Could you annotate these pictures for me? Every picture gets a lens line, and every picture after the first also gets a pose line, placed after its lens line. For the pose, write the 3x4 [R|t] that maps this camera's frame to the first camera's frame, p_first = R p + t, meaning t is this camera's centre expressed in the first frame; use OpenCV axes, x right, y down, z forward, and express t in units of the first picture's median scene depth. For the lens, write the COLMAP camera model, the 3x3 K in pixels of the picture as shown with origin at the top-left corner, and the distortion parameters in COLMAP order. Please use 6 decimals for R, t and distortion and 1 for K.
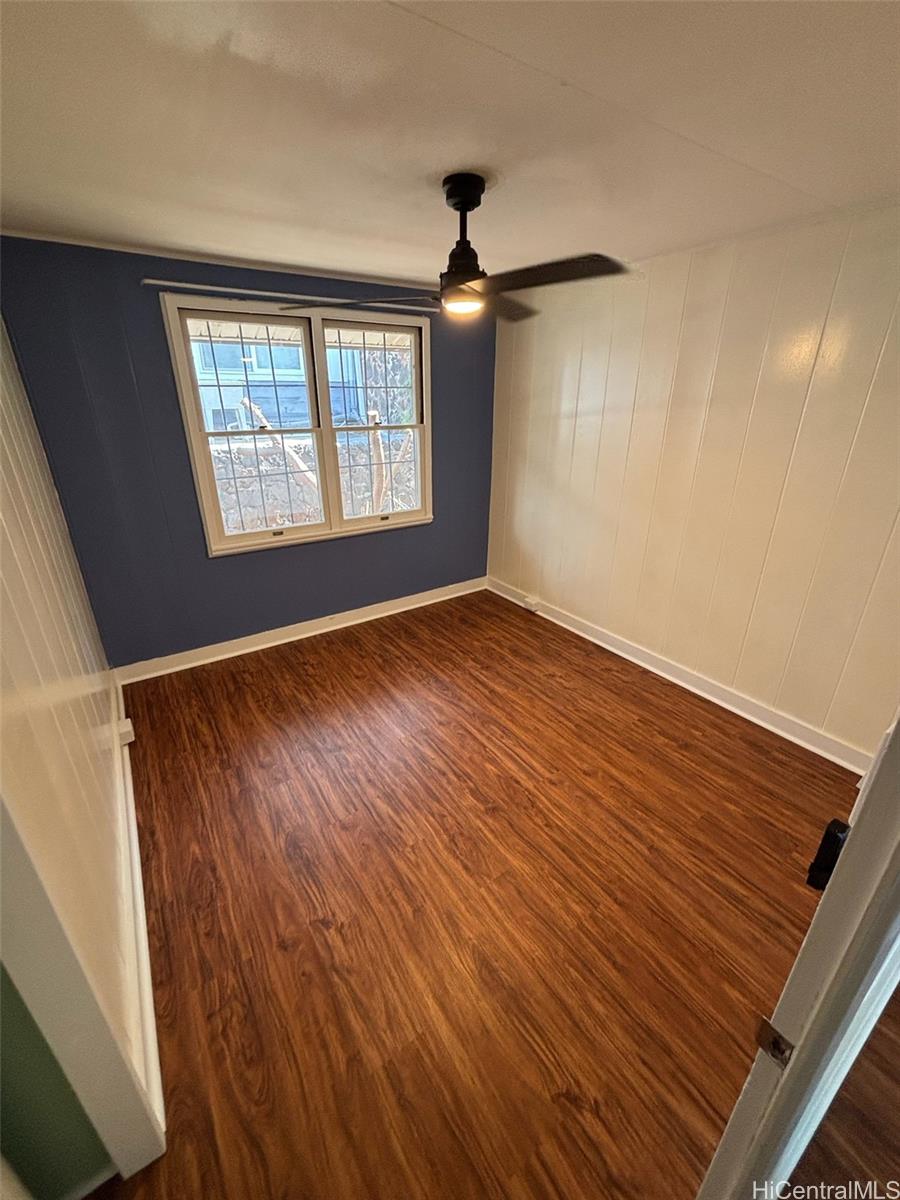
lens RADIAL K [[485.7, 0, 446.5], [0, 485.7, 598.3], [0, 0, 1]] dist [-0.000206, 0.000612]
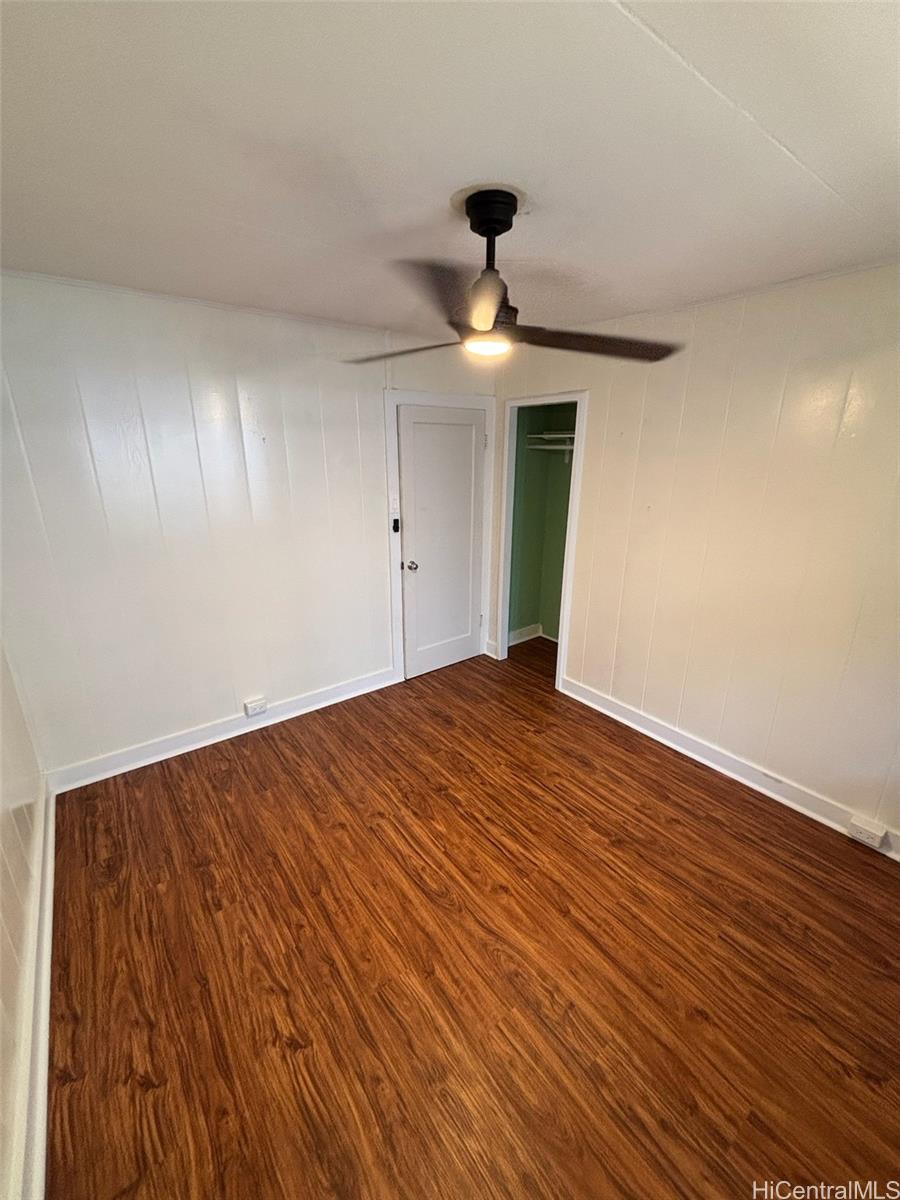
lens RADIAL K [[485.7, 0, 446.5], [0, 485.7, 598.3], [0, 0, 1]] dist [-0.000206, 0.000612]
pose [[-0.998764, 0.012097, -0.048211, 0.119481], [-0.021982, 0.762422, 0.646707, -0.611205], [0.044580, 0.646967, -0.761213, 1.436324]]
